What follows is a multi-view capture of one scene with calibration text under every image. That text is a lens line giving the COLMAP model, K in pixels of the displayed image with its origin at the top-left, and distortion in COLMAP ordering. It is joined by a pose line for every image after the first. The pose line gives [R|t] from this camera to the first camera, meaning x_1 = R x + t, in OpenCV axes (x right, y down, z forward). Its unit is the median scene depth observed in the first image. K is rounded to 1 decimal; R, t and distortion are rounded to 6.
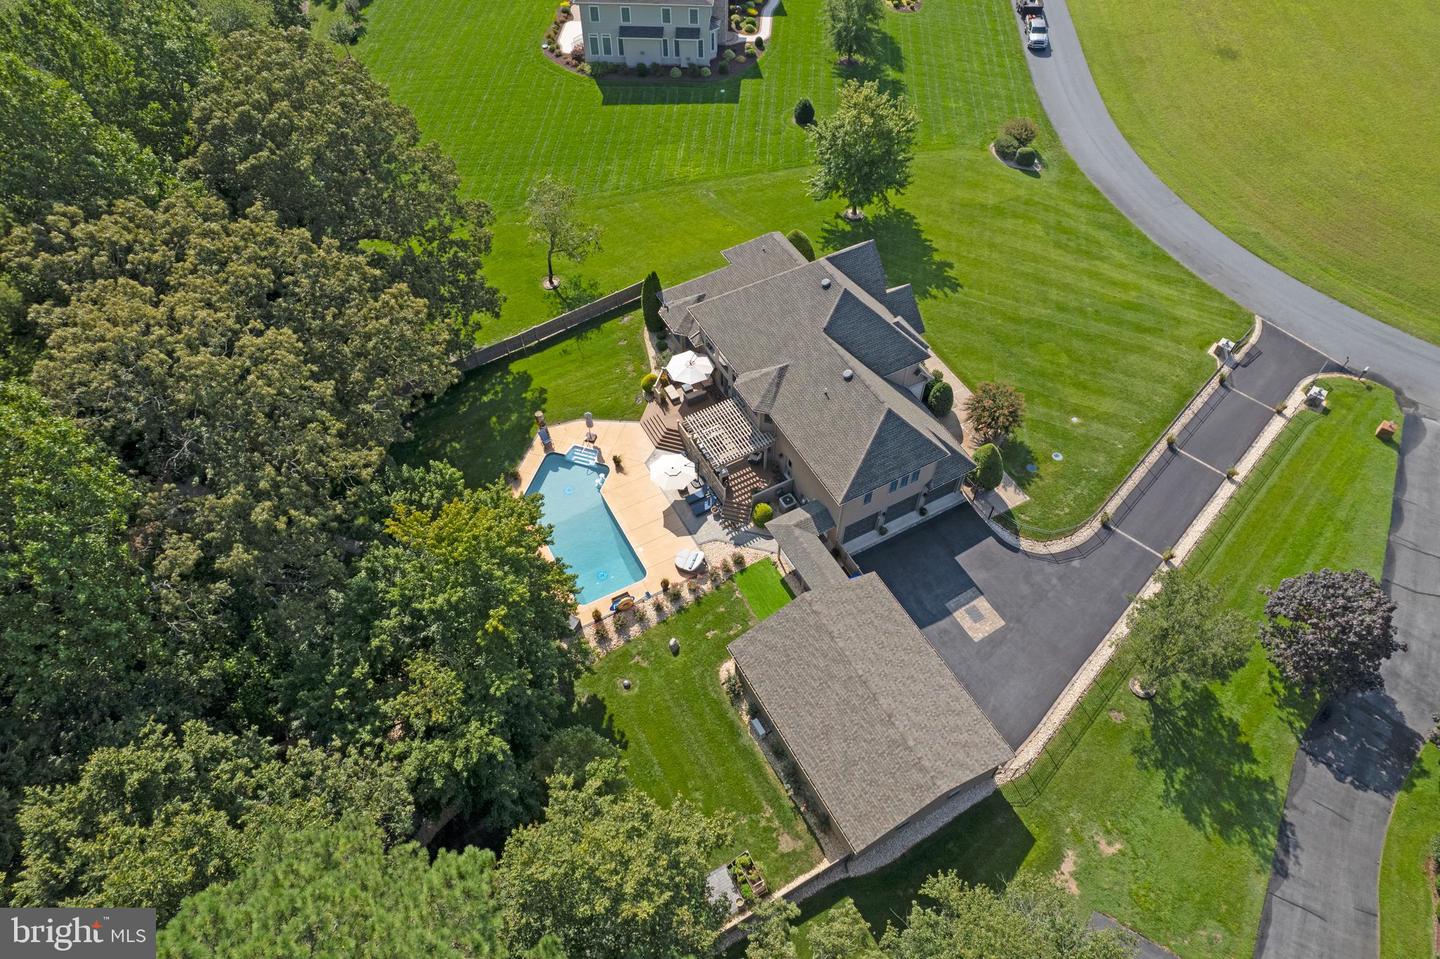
lens RADIAL K [[934.3, 0, 720.0], [0, 934.3, 479.5], [0, 0, 1]] dist [-0.100460, 0.101535]
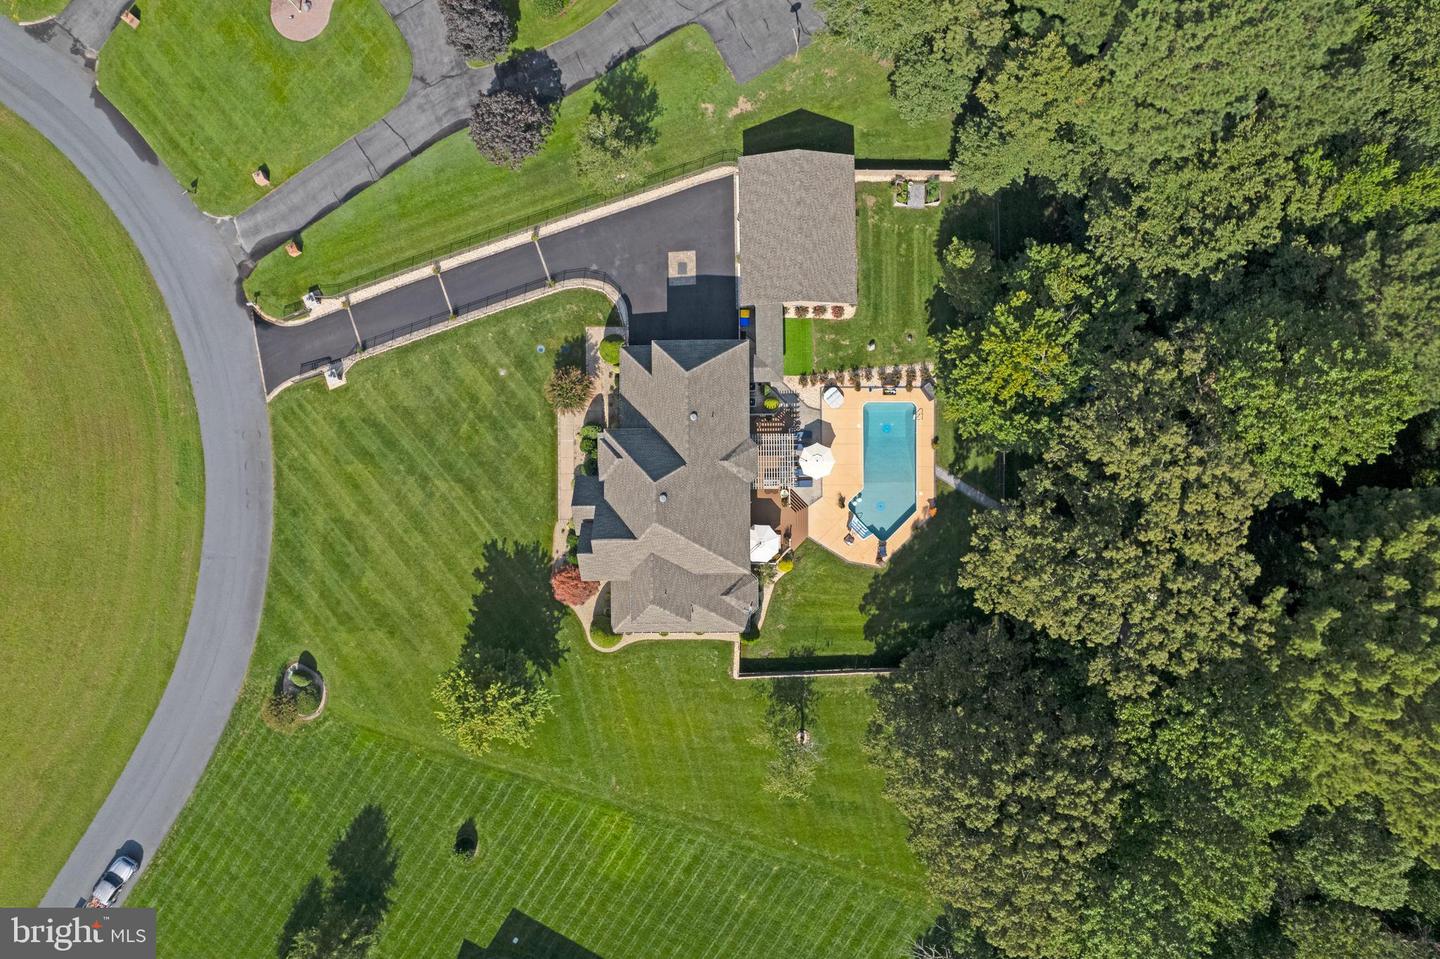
lens RADIAL K [[916.3, 0, 720.0], [0, 916.3, 479.5], [0, 0, 1]] dist [-0.073312, 0.067147]
pose [[-0.882088, -0.470845, 0.015036, 0.033797], [0.381954, -0.696148, 0.607855, -0.755838], [-0.275738, 0.541925, 0.793905, 0.010222]]
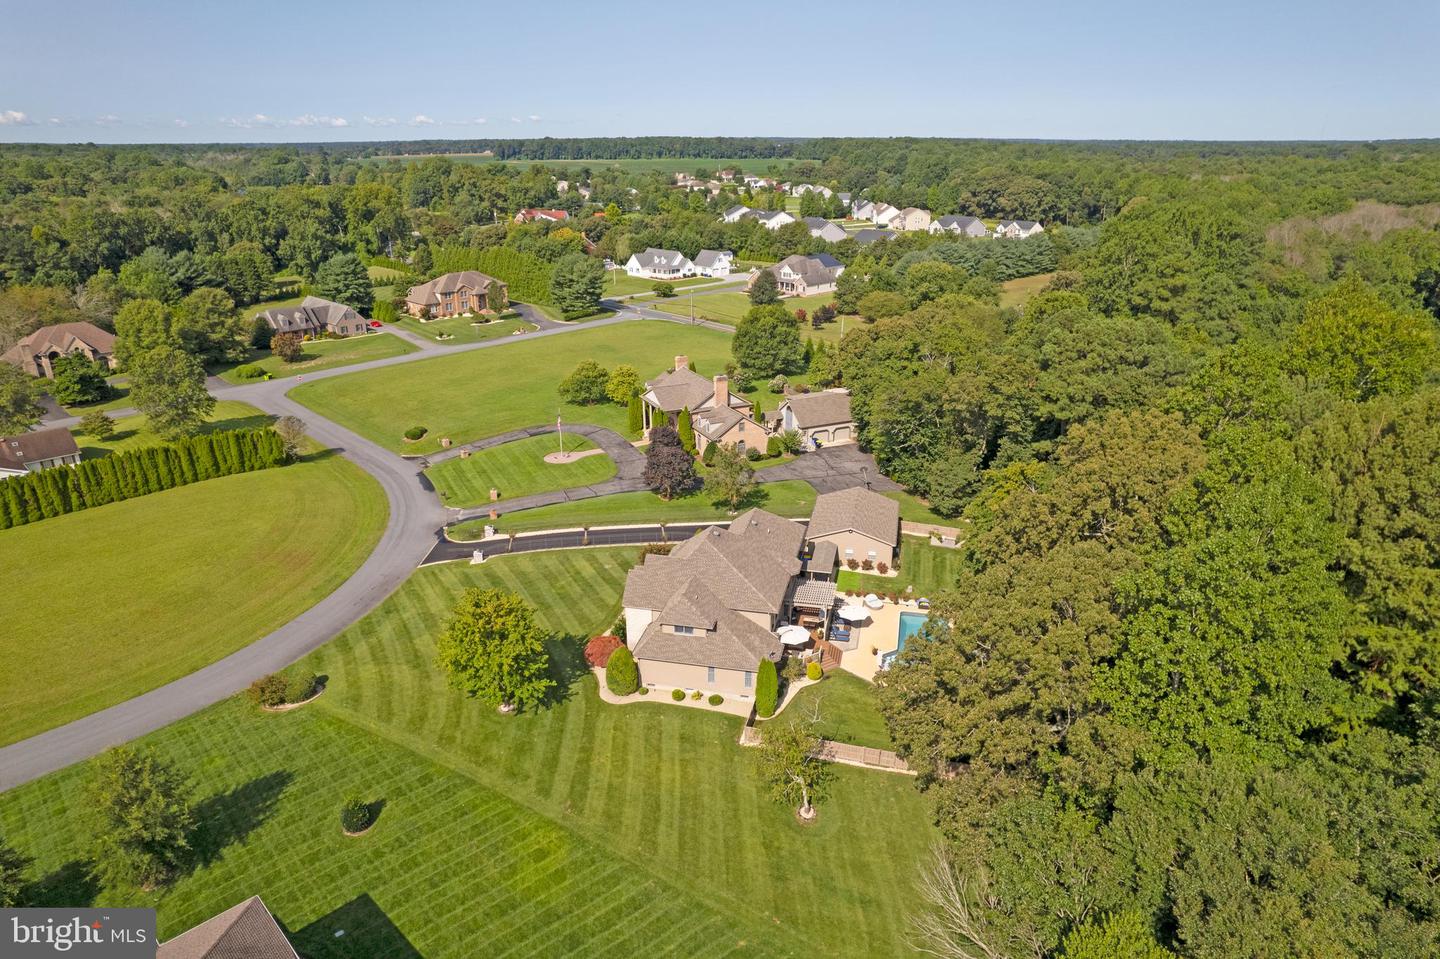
lens RADIAL K [[916.3, 0, 720.0], [0, 916.3, 479.5], [0, 0, 1]] dist [-0.073312, 0.067147]
pose [[-0.756085, -0.222946, 0.615330, -0.635294], [0.519770, 0.366787, 0.771561, -1.135750], [-0.397712, 0.903195, -0.161442, 0.973771]]
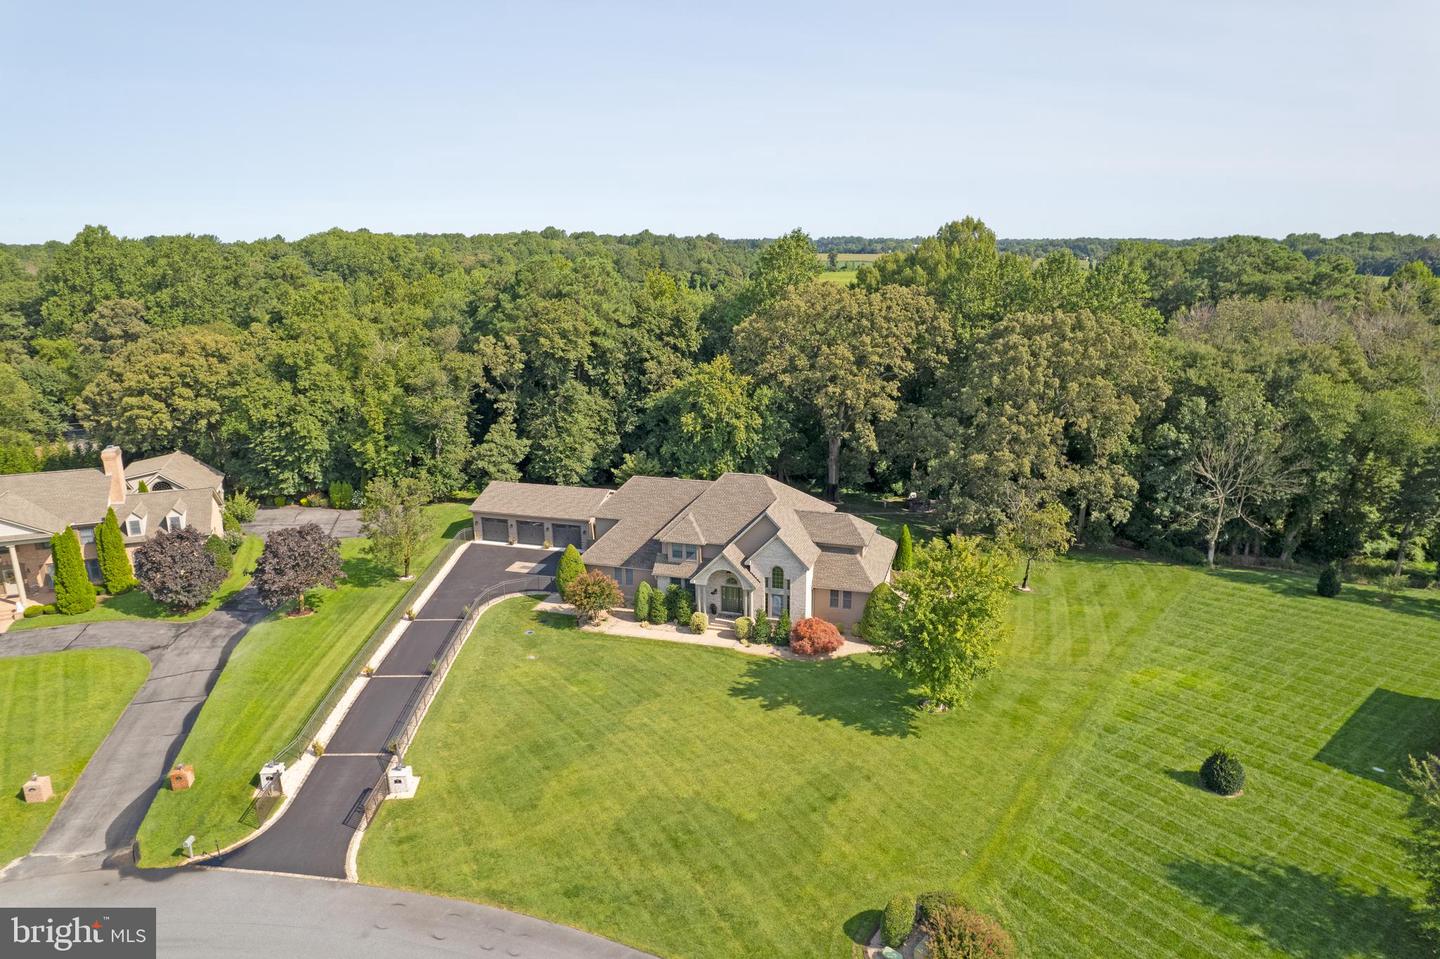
lens RADIAL K [[916.3, 0, 720.0], [0, 916.3, 479.5], [0, 0, 1]] dist [-0.073312, 0.067147]
pose [[-0.707696, 0.189852, -0.680531, 0.812914], [-0.550010, 0.456541, 0.699328, -0.881709], [0.443459, 0.869210, -0.218672, 1.063758]]
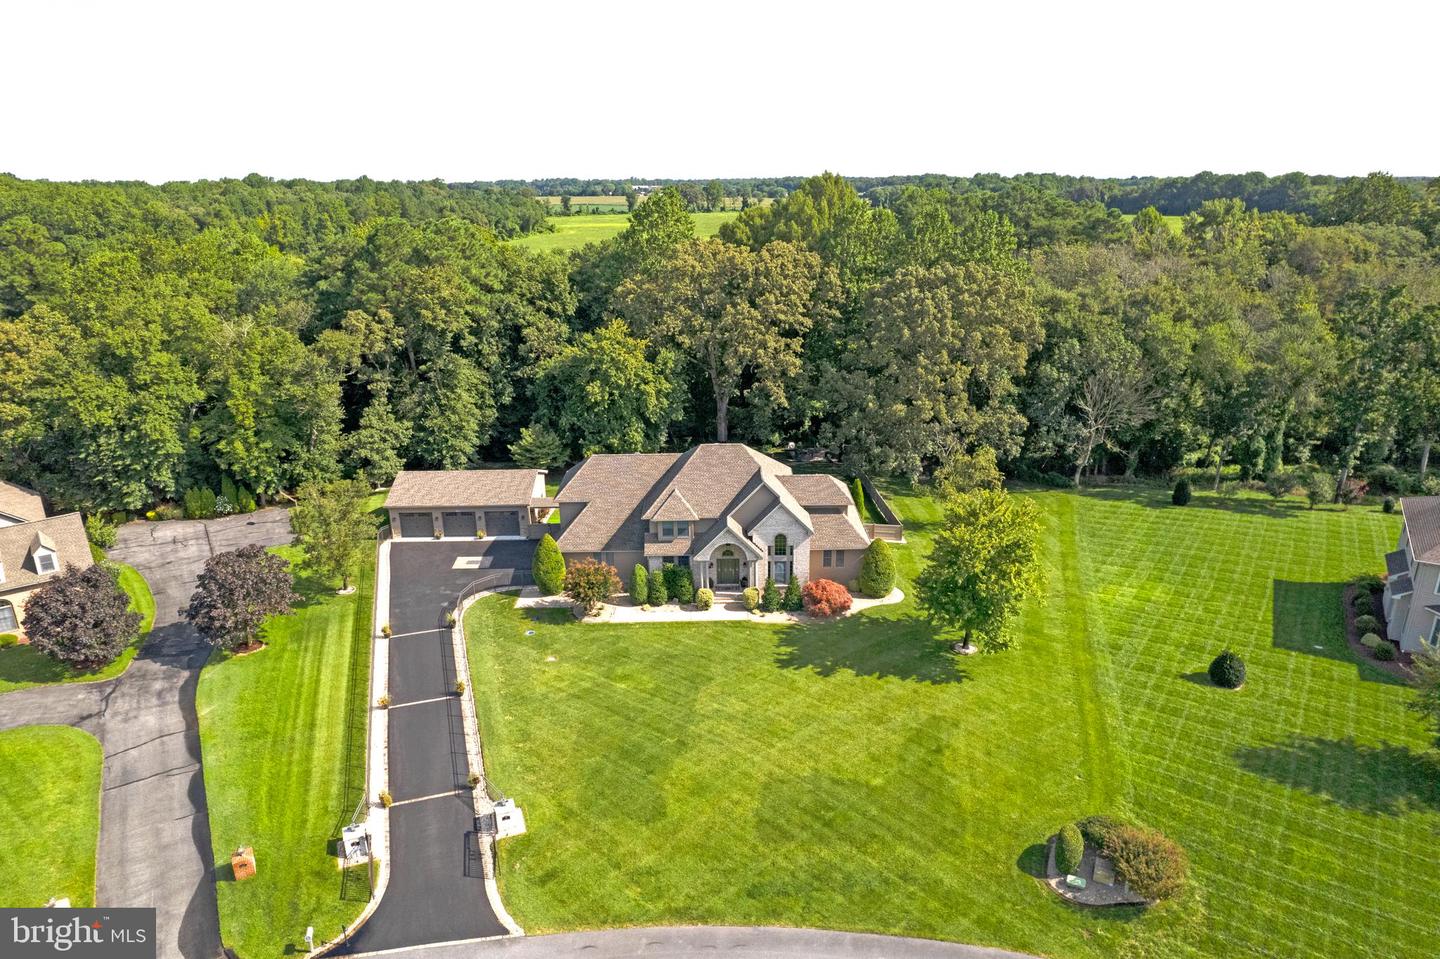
lens RADIAL K [[916.3, 0, 720.0], [0, 916.3, 479.5], [0, 0, 1]] dist [-0.073312, 0.067147]
pose [[-0.466675, 0.287732, -0.836316, 0.955589], [-0.689192, 0.474311, 0.547762, -0.720627], [0.554283, 0.832009, -0.023047, 0.902676]]
